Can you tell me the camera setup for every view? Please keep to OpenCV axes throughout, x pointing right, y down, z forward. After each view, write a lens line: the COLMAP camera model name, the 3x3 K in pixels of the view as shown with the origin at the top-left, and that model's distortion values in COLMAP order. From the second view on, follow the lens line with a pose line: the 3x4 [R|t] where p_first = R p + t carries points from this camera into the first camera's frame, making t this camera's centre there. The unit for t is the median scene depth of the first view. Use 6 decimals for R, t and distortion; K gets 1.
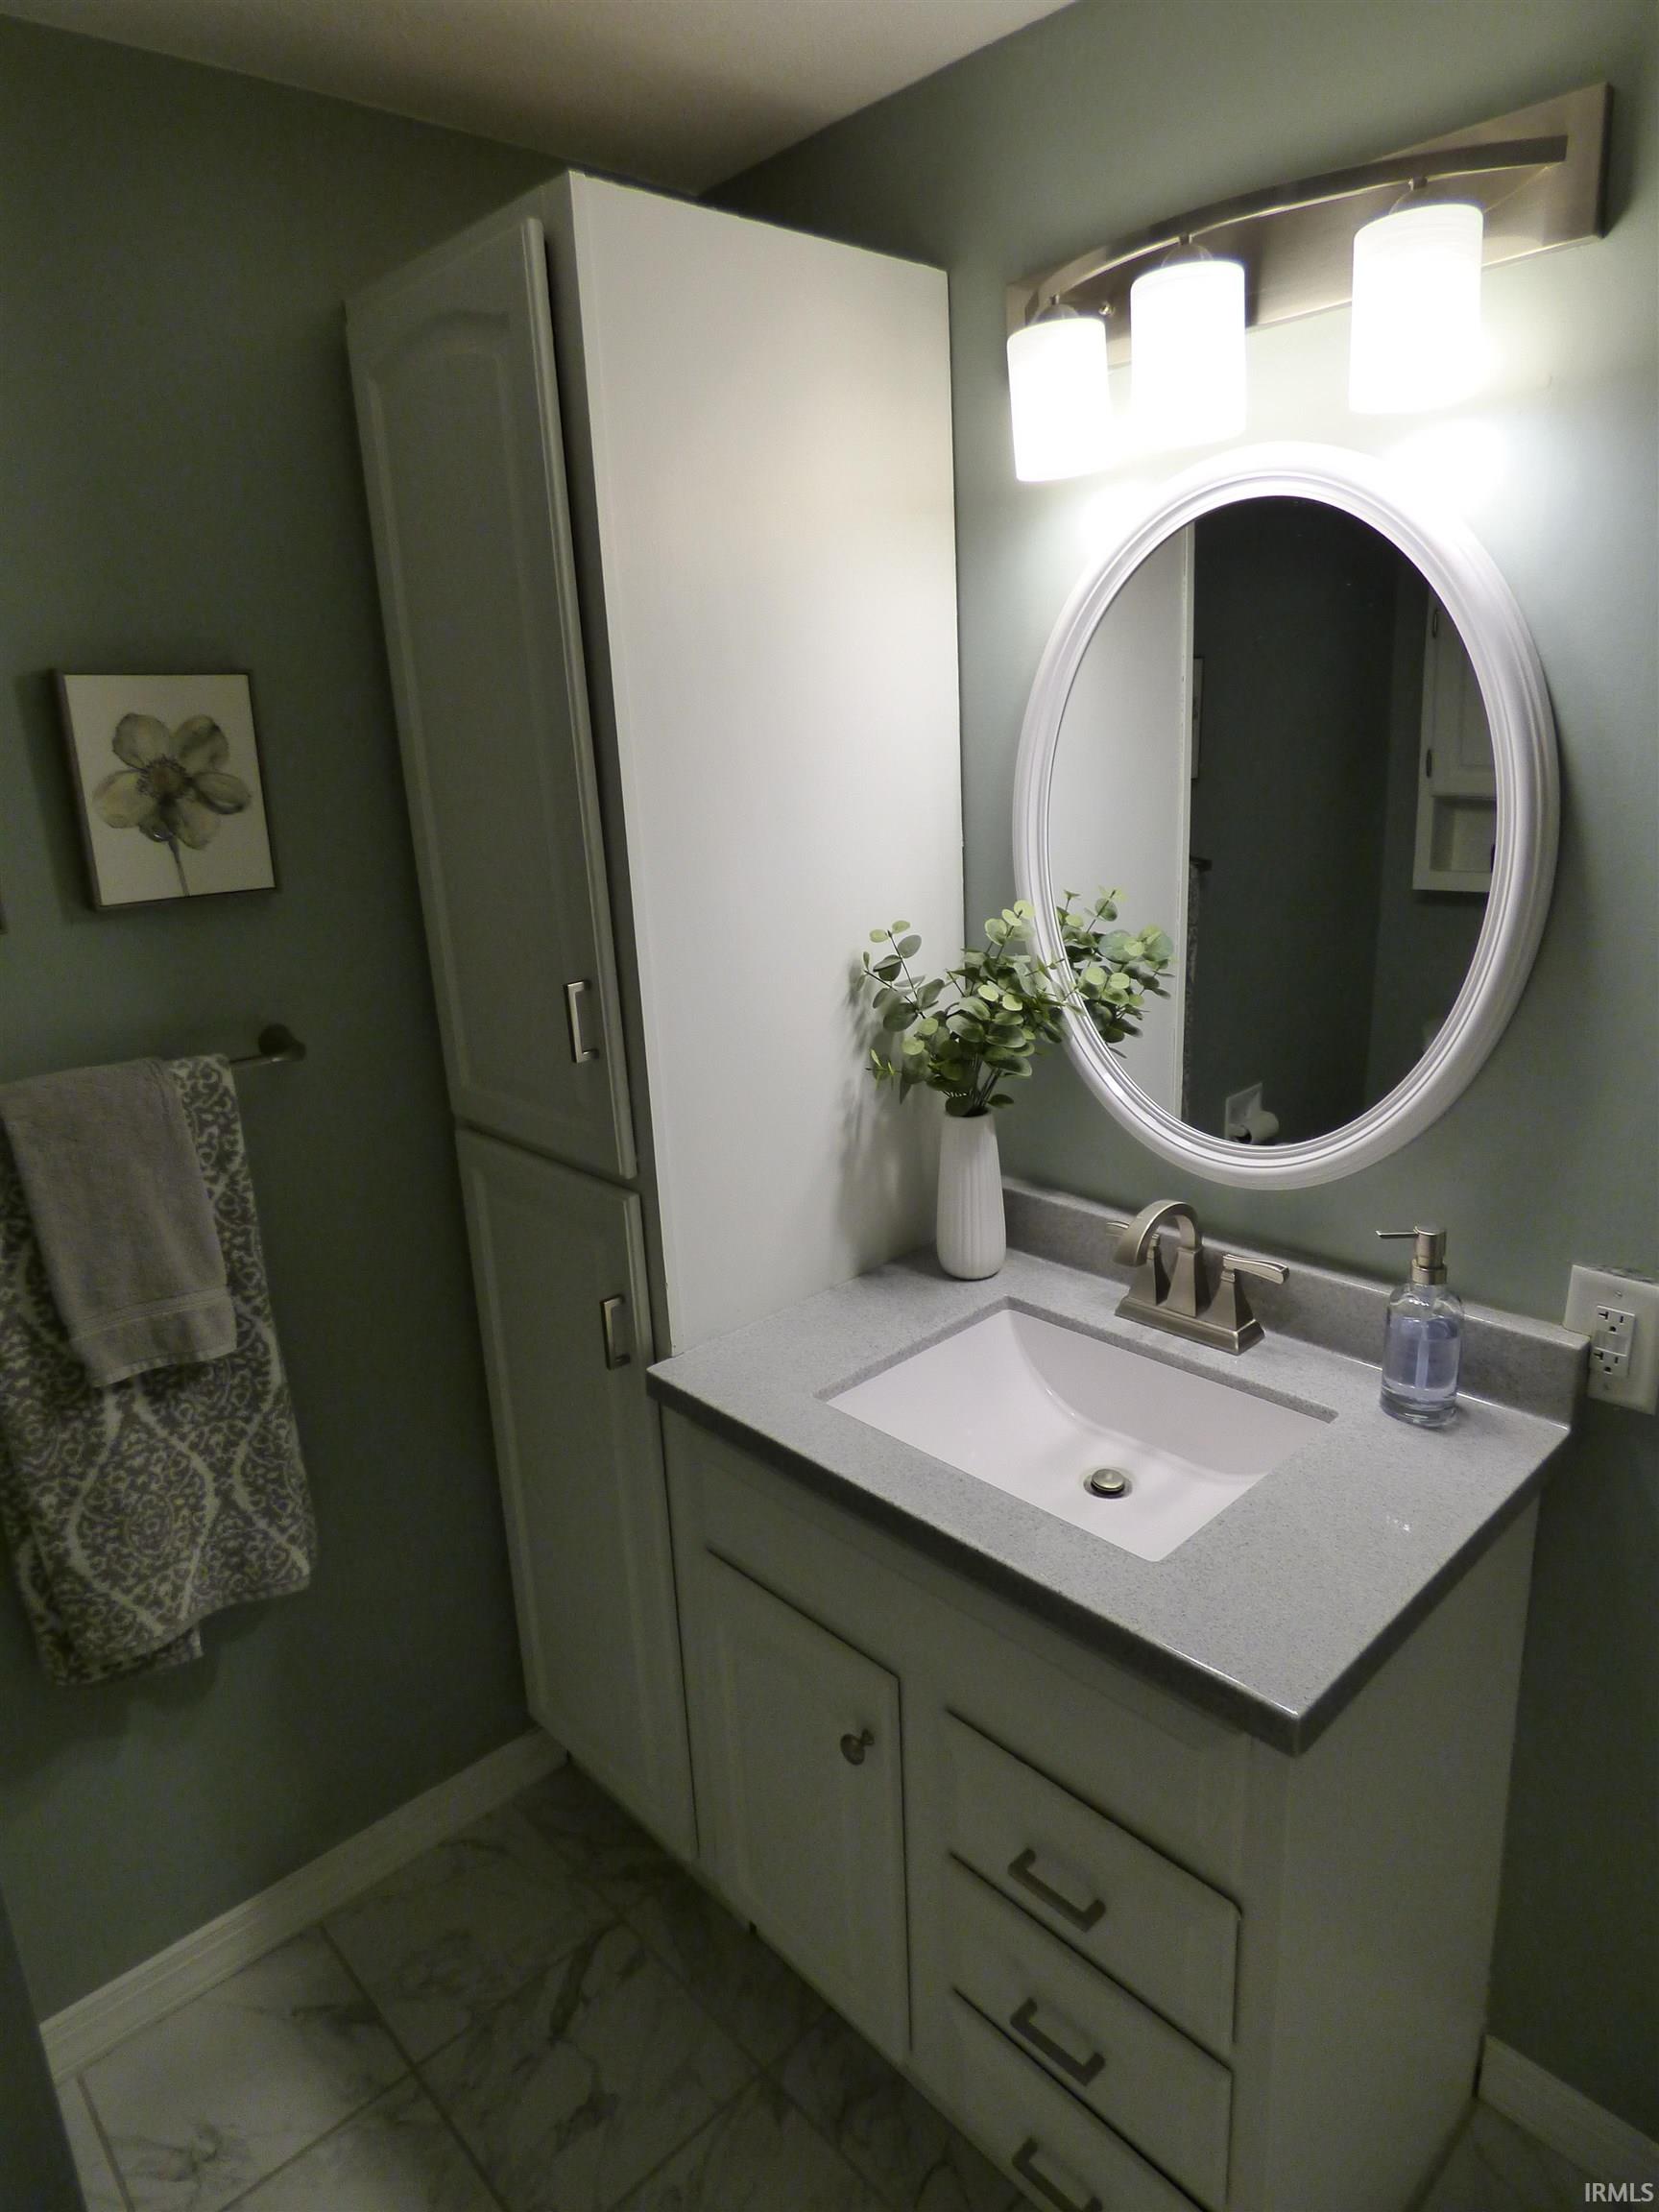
lens RADIAL K [[1328.1, 0, 828.9], [0, 1328.1, 1125.6], [0, 0, 1]] dist [-0.002598, -0.000608]
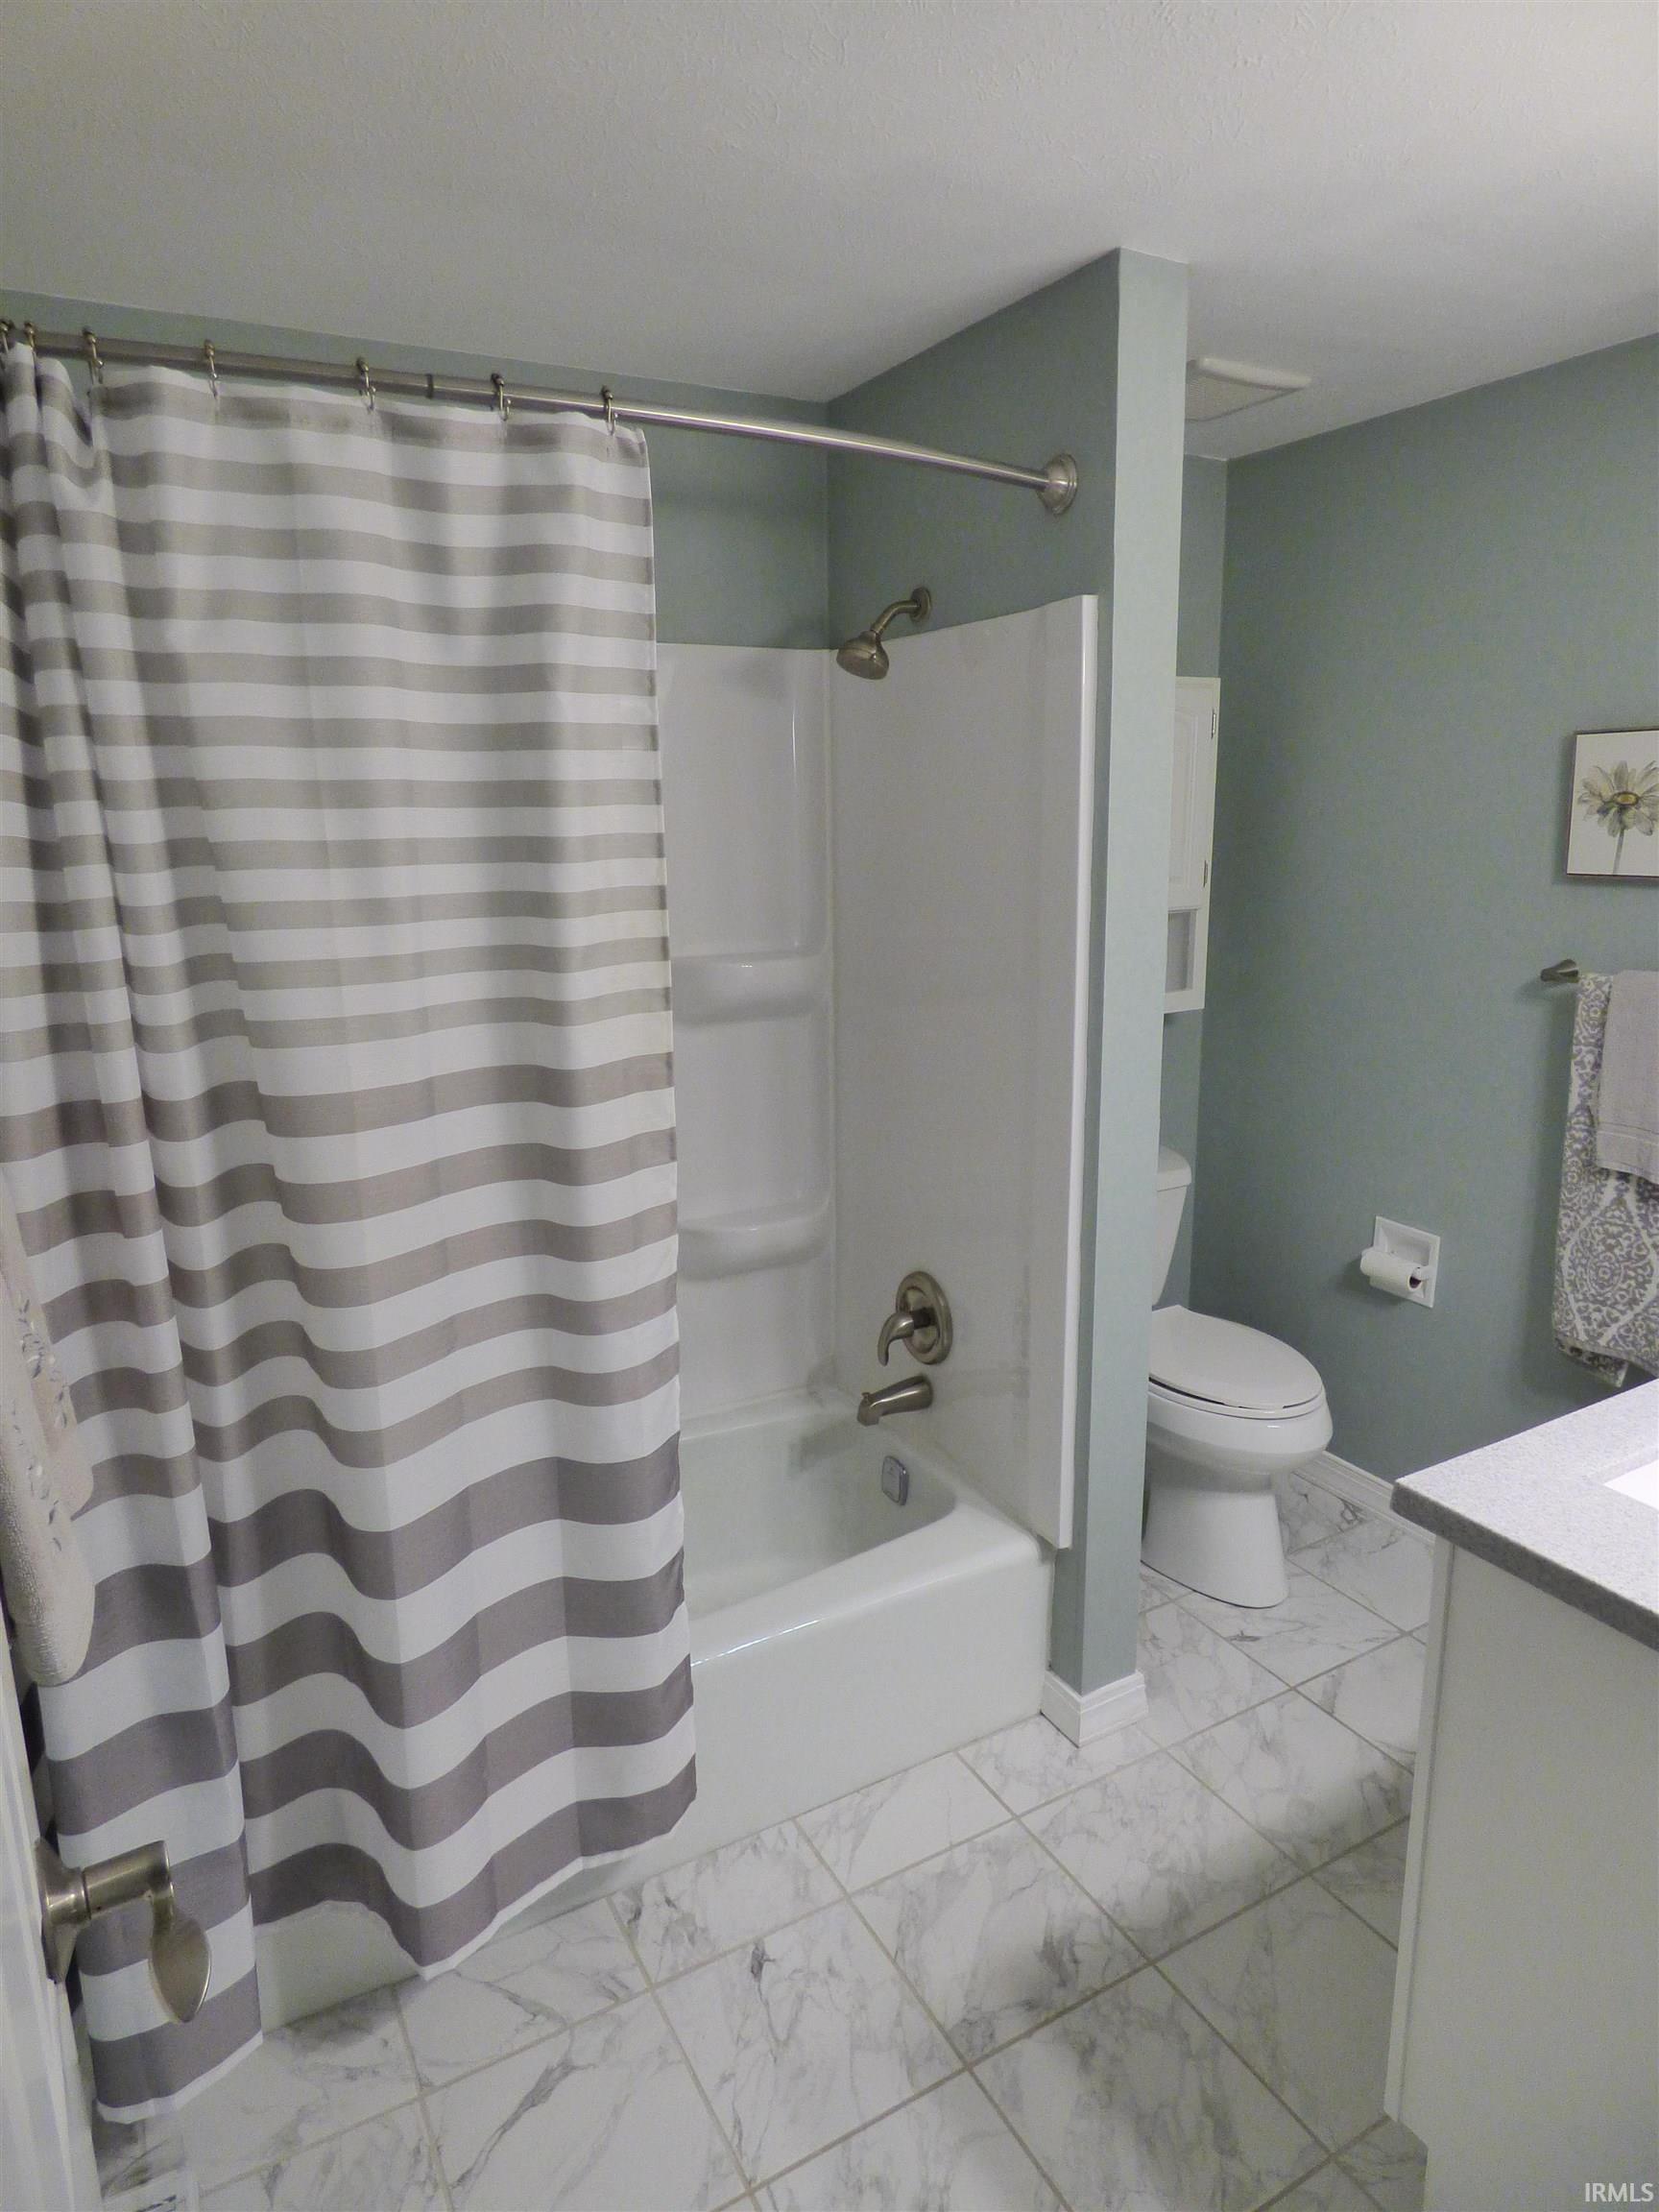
lens RADIAL K [[1328.1, 0, 823.4], [0, 1328.1, 1096.5], [0, 0, 1]] dist [-0.002598, -0.000608]
pose [[-0.232669, 0.254044, -0.938790, 1.103813], [-0.258228, 0.914497, 0.311469, -0.131474], [0.937648, 0.314891, -0.147174, 0.318590]]
